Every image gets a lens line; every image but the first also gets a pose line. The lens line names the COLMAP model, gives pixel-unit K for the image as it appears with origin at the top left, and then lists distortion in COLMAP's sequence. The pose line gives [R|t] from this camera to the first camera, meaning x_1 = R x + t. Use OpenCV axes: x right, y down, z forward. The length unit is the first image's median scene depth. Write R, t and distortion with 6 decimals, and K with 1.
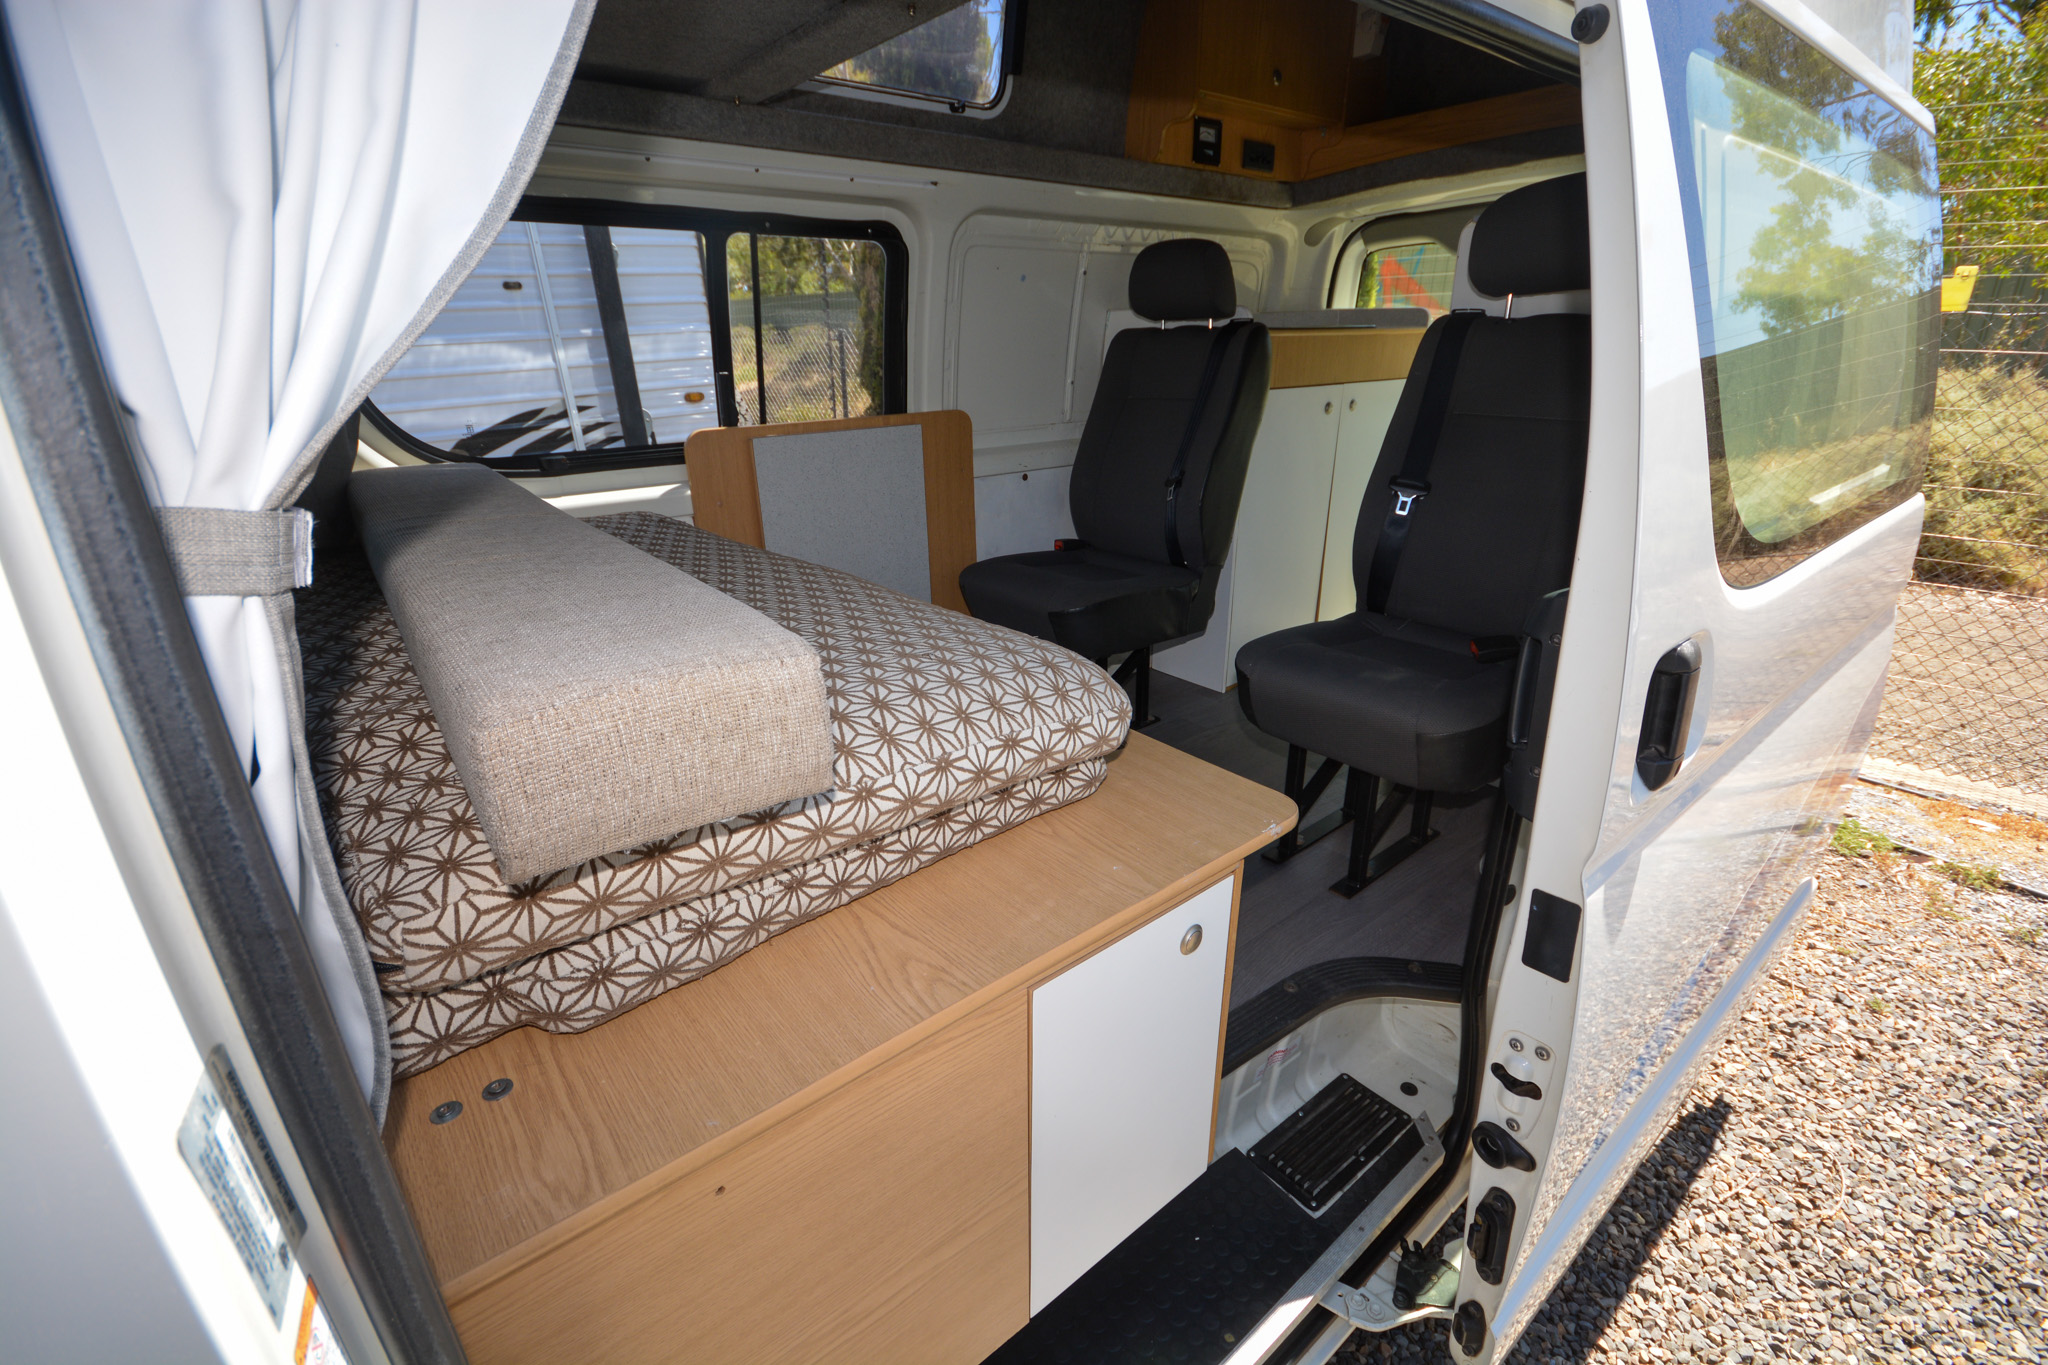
lens RADIAL K [[905.9, 0, 1020.9], [0, 905.9, 692.1], [0, 0, 1]] dist [0.006760, -0.012505]
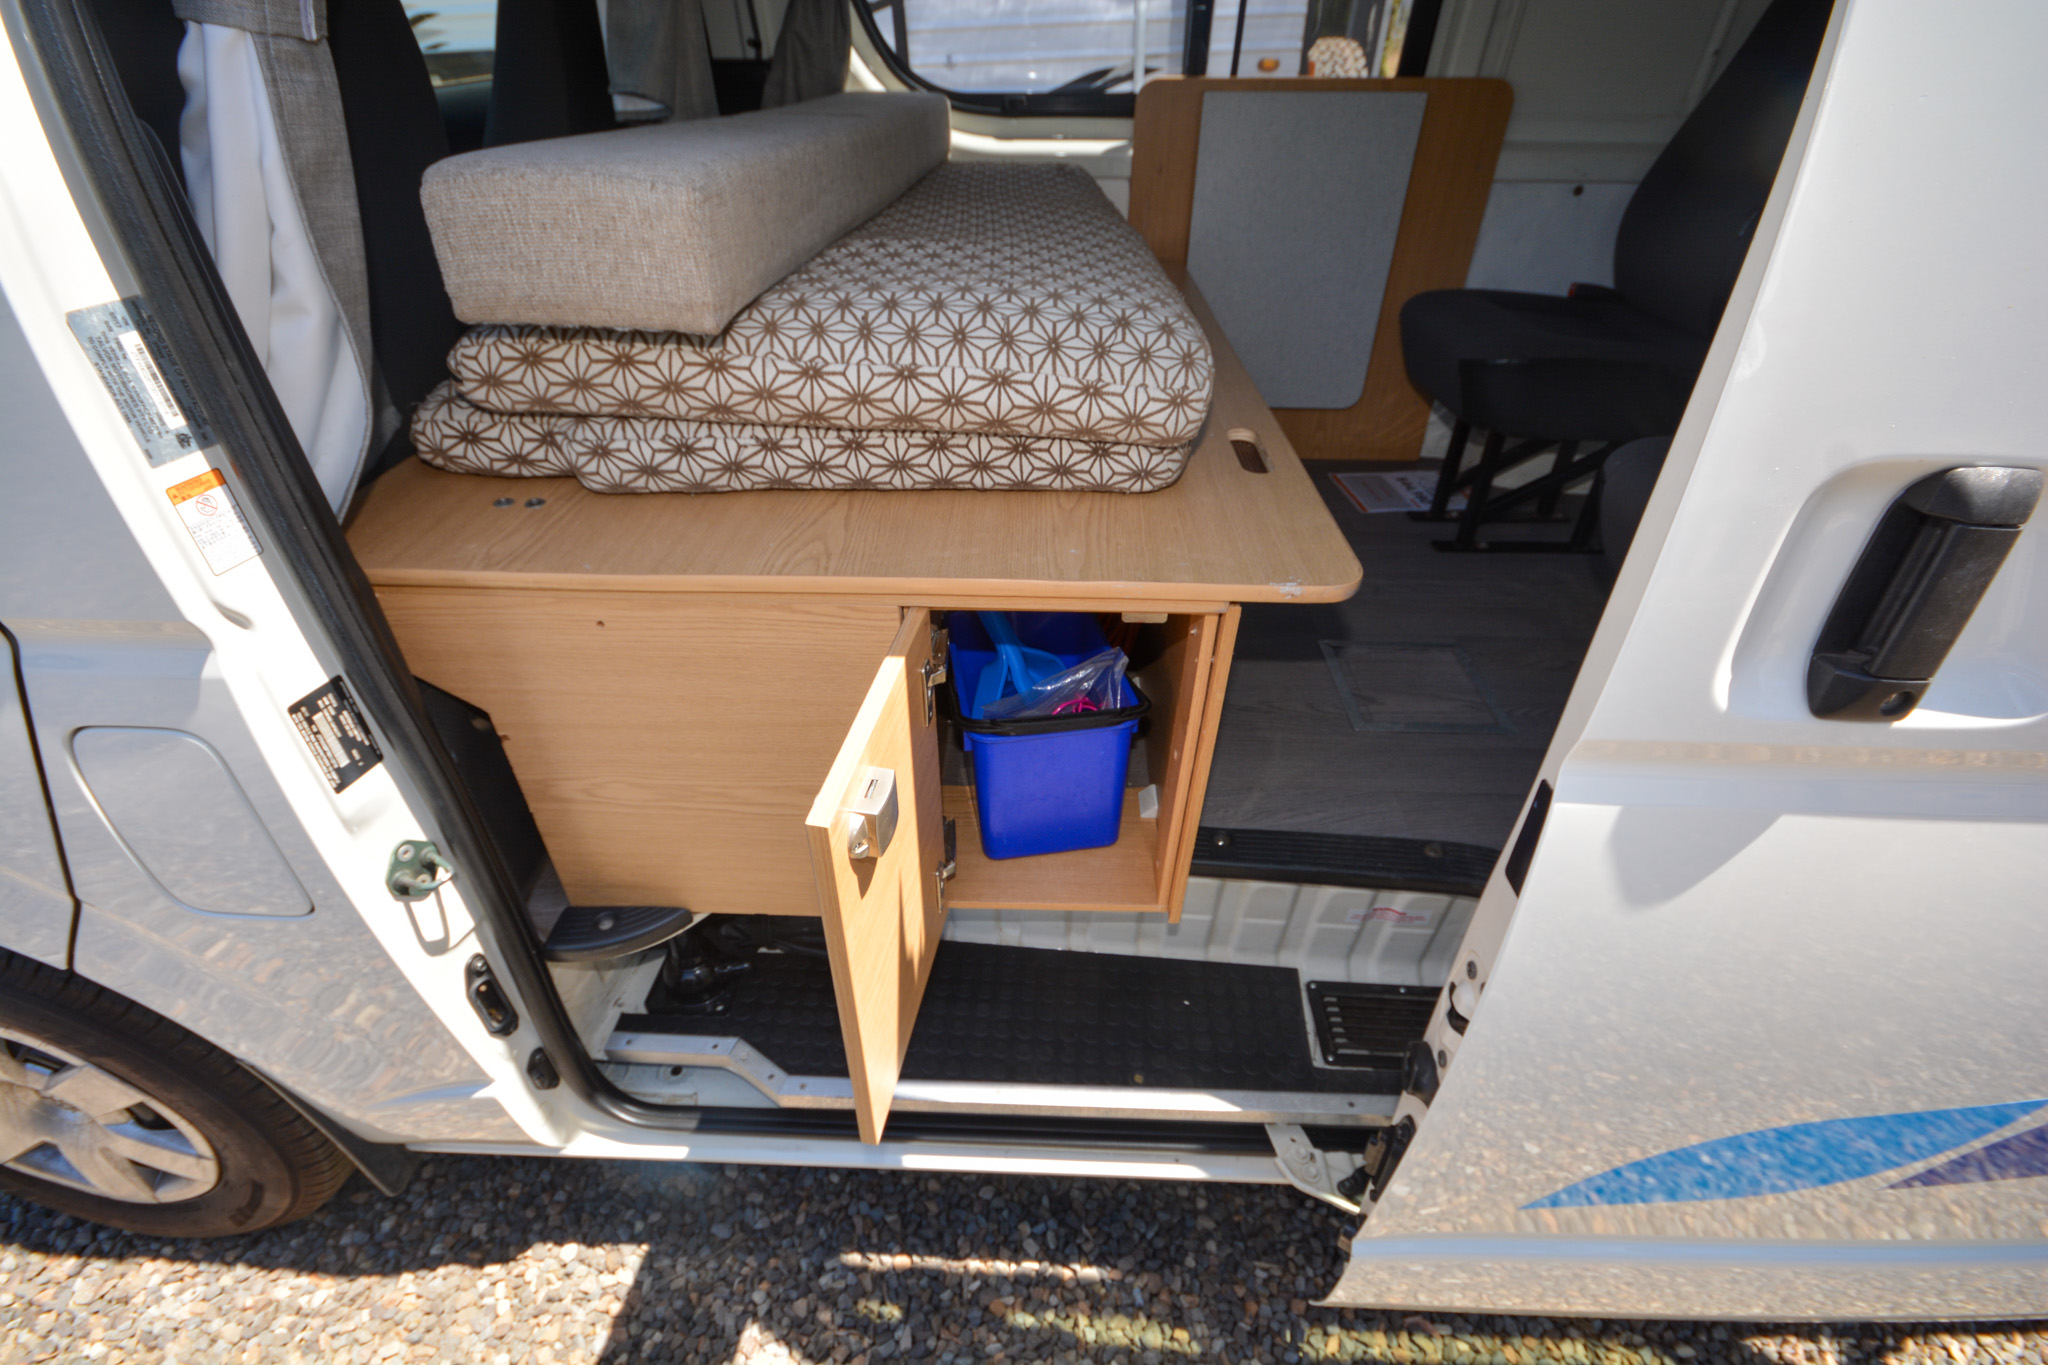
lens RADIAL K [[905.9, 0, 1020.9], [0, 905.9, 692.1], [0, 0, 1]] dist [0.006760, -0.012505]
pose [[0.748503, 0.400150, -0.528795, 0.707052], [-0.254077, 0.909621, 0.328685, 0.040473], [0.612527, -0.111667, 0.782523, 0.269835]]
